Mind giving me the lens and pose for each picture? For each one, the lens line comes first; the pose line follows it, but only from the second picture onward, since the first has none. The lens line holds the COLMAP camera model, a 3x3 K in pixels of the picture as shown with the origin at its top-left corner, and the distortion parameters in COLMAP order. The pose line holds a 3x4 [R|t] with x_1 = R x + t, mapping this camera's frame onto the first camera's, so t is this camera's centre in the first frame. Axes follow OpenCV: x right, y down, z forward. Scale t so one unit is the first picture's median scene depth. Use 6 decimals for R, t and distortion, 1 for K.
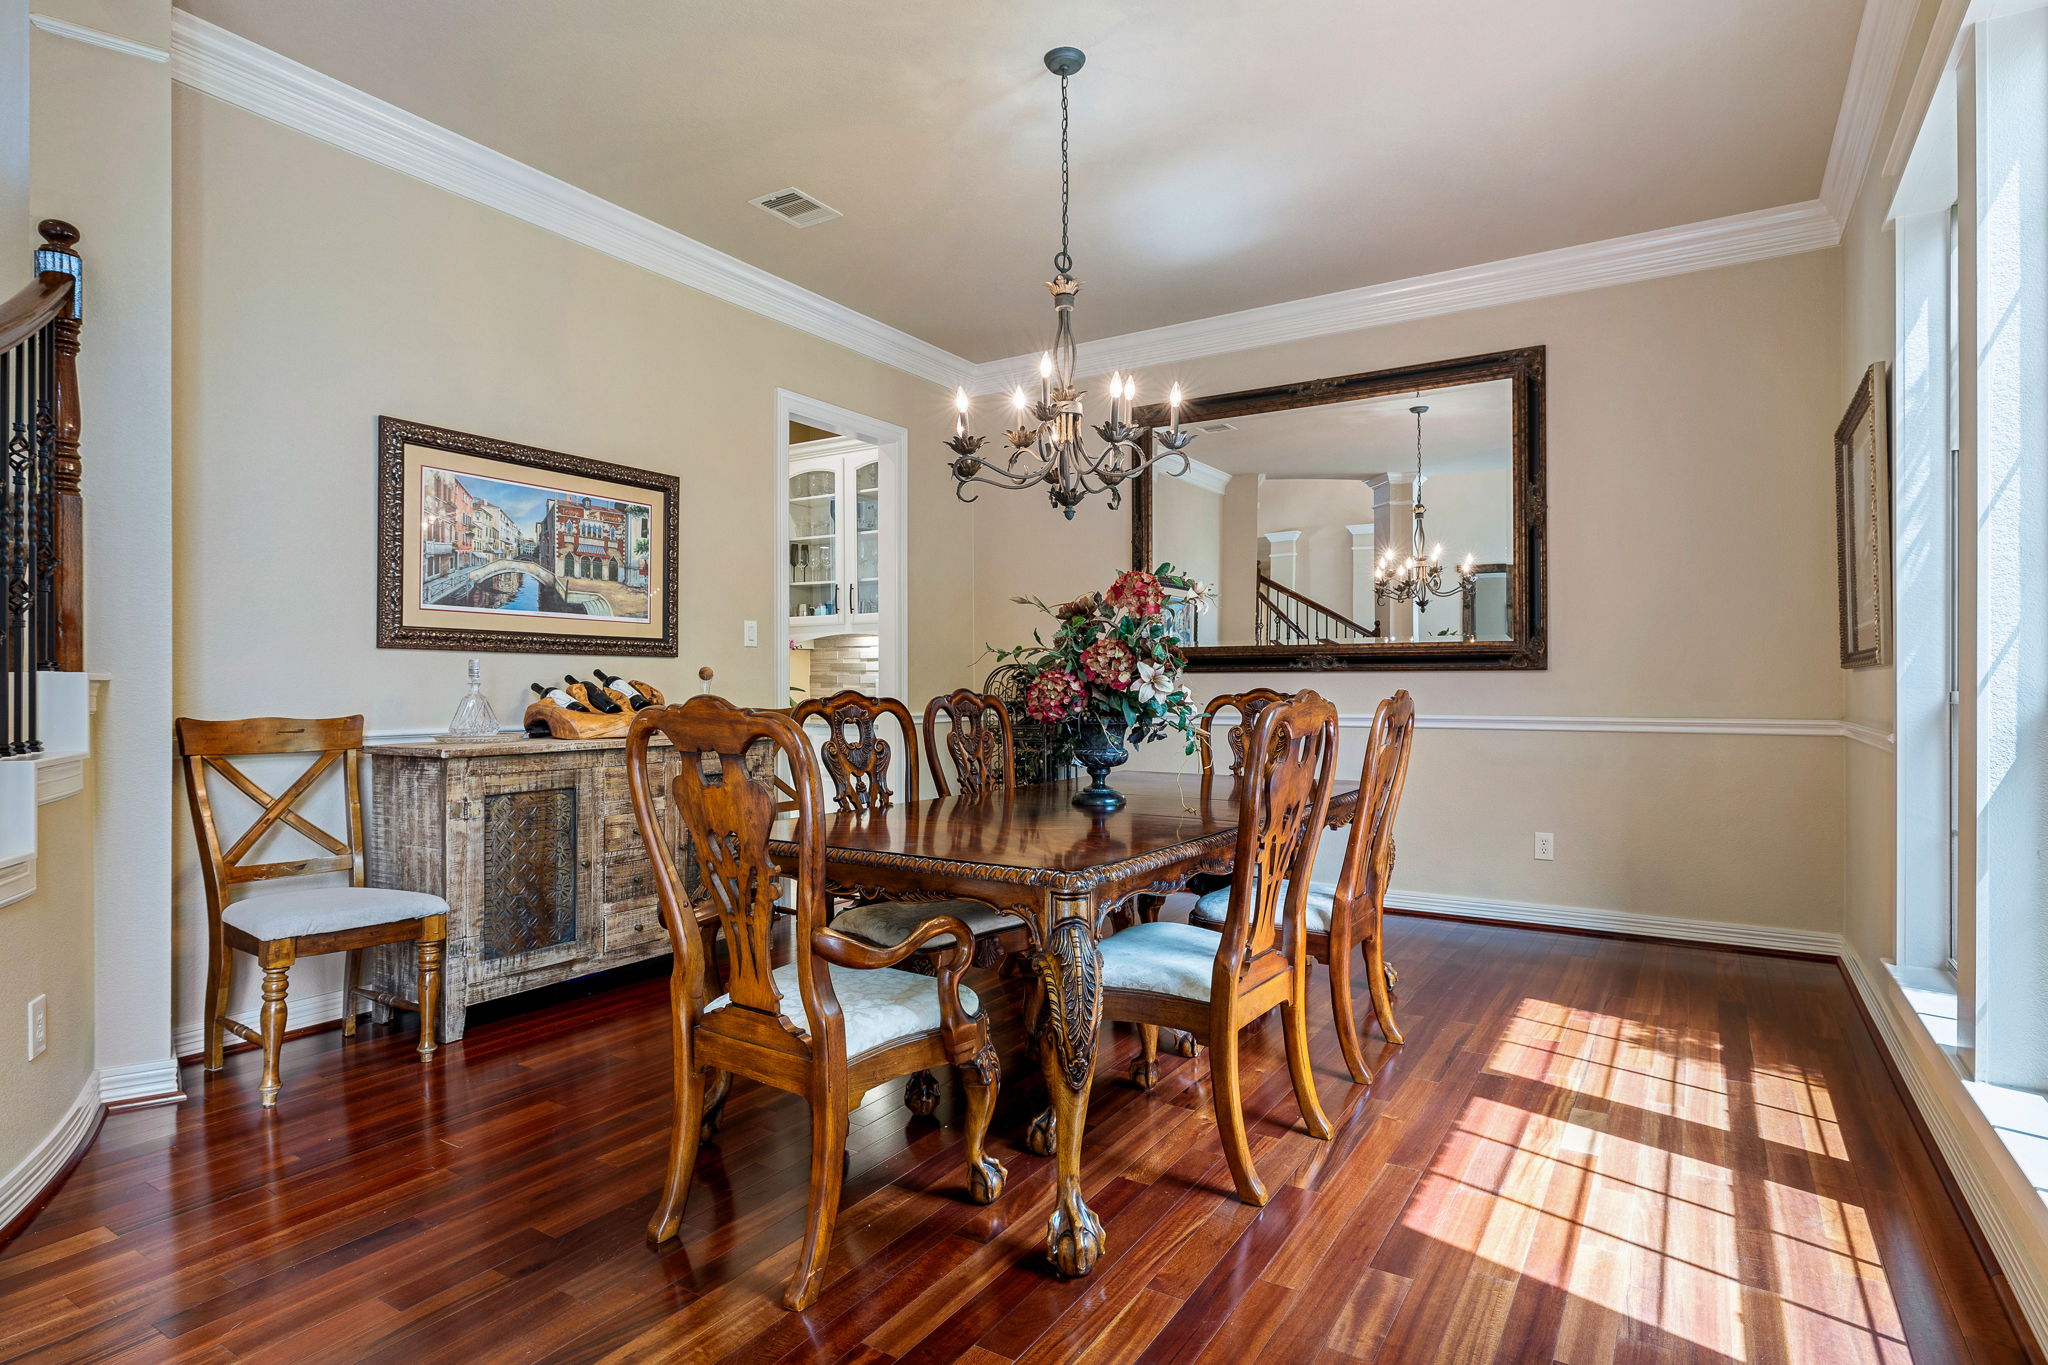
lens RADIAL K [[1011.9, 0, 1004.3], [0, 1011.9, 682.3], [0, 0, 1]] dist [-0.005108, 0.001055]
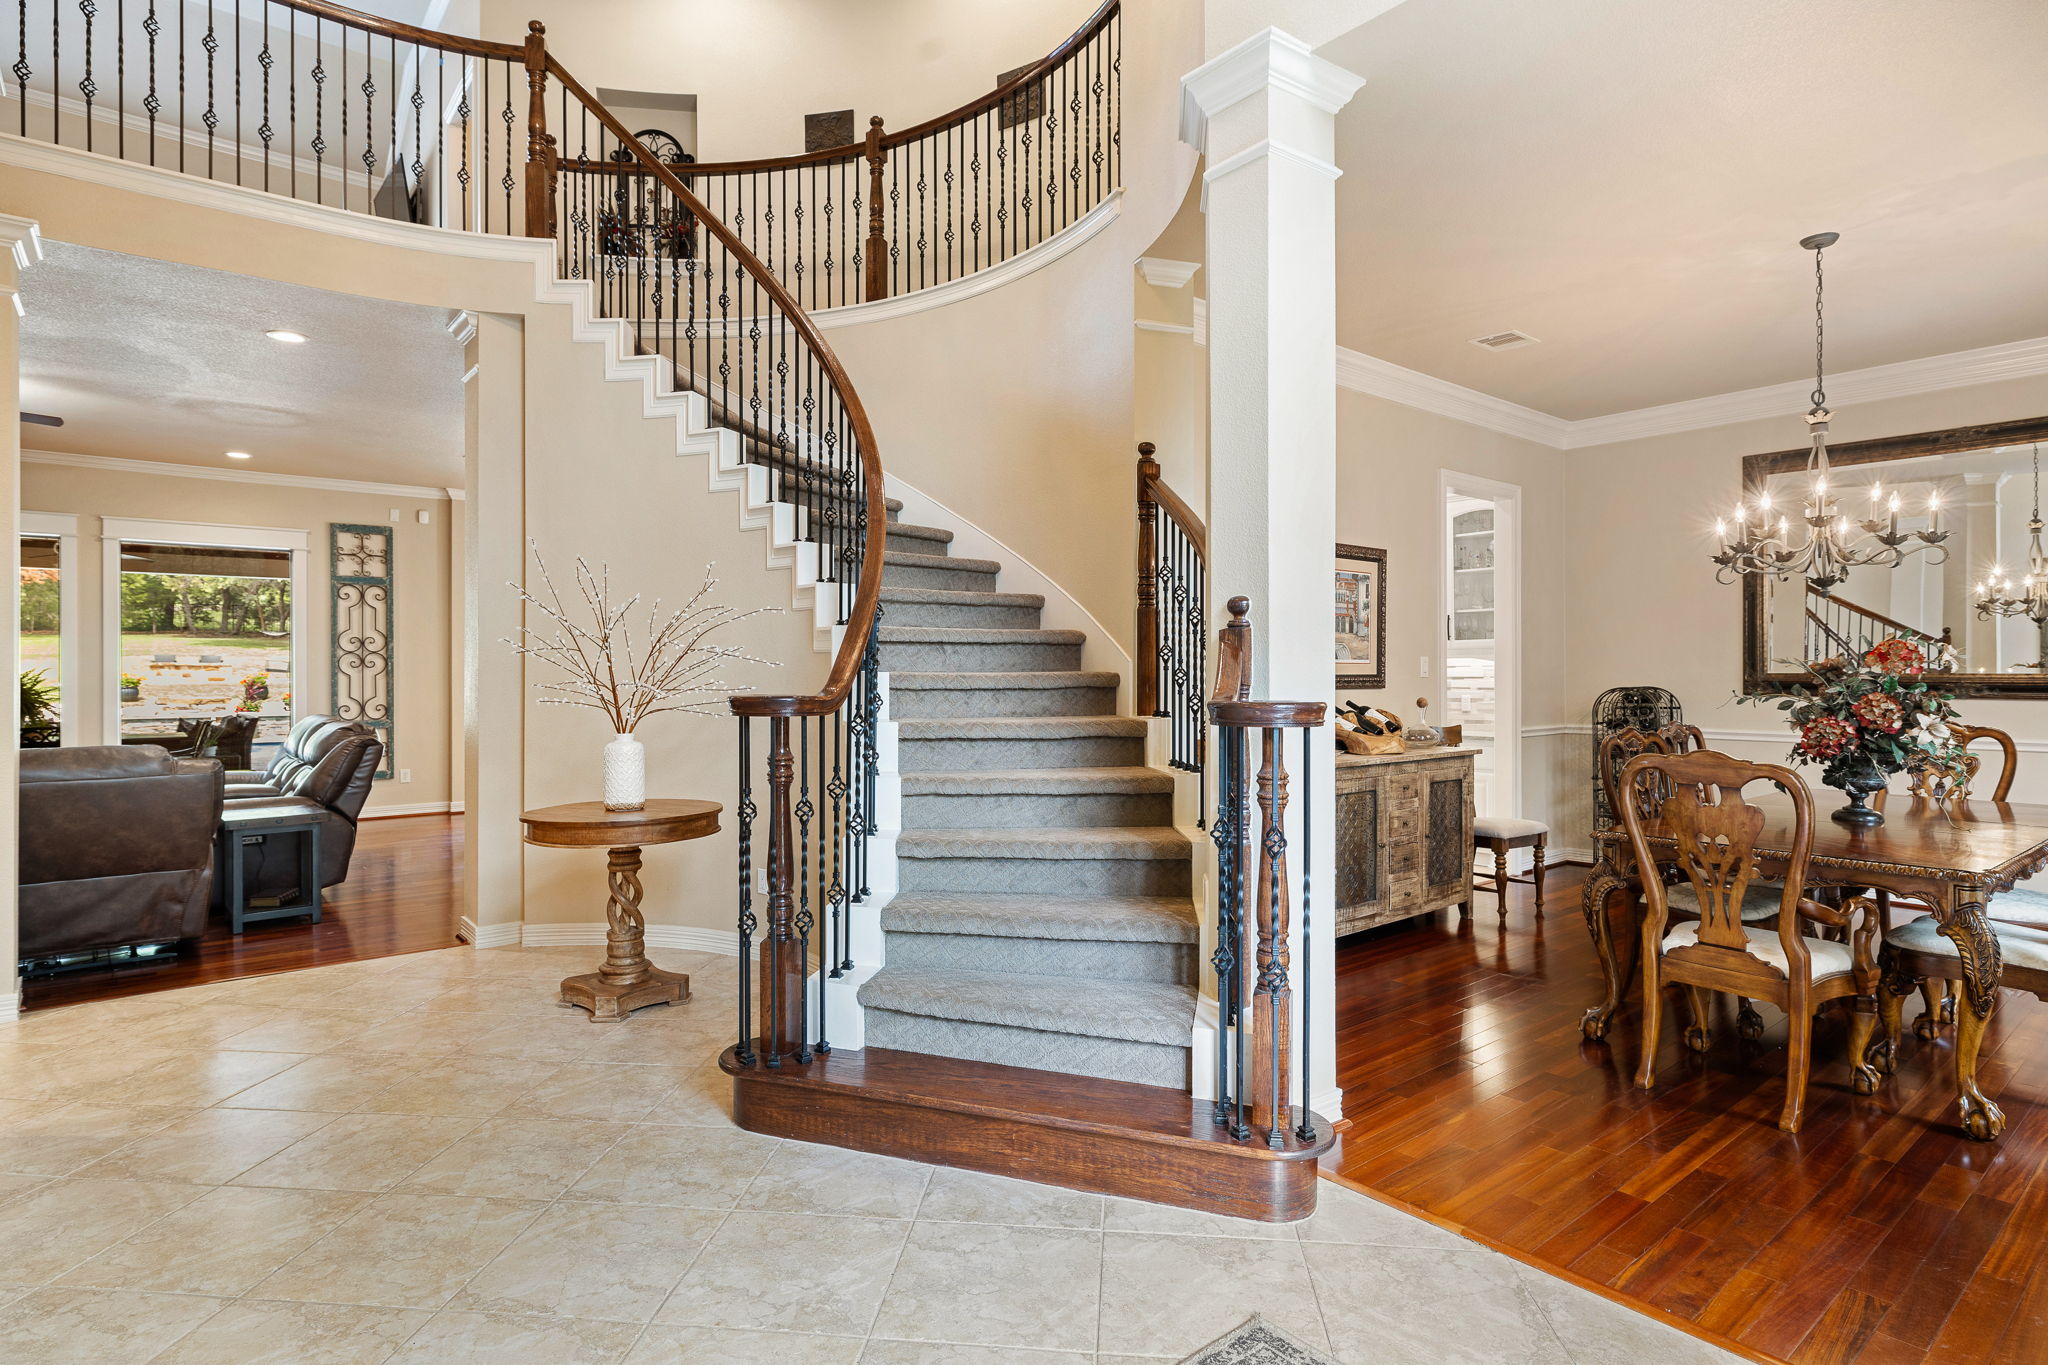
lens RADIAL K [[1011.9, 0, 1038.0], [0, 1011.9, 672.4], [0, 0, 1]] dist [-0.005108, 0.001055]
pose [[0.953763, -0.000024, -0.300561, -0.438079], [0.001558, 0.999987, 0.004863, -0.064050], [0.300557, -0.005107, 0.953750, -0.456058]]
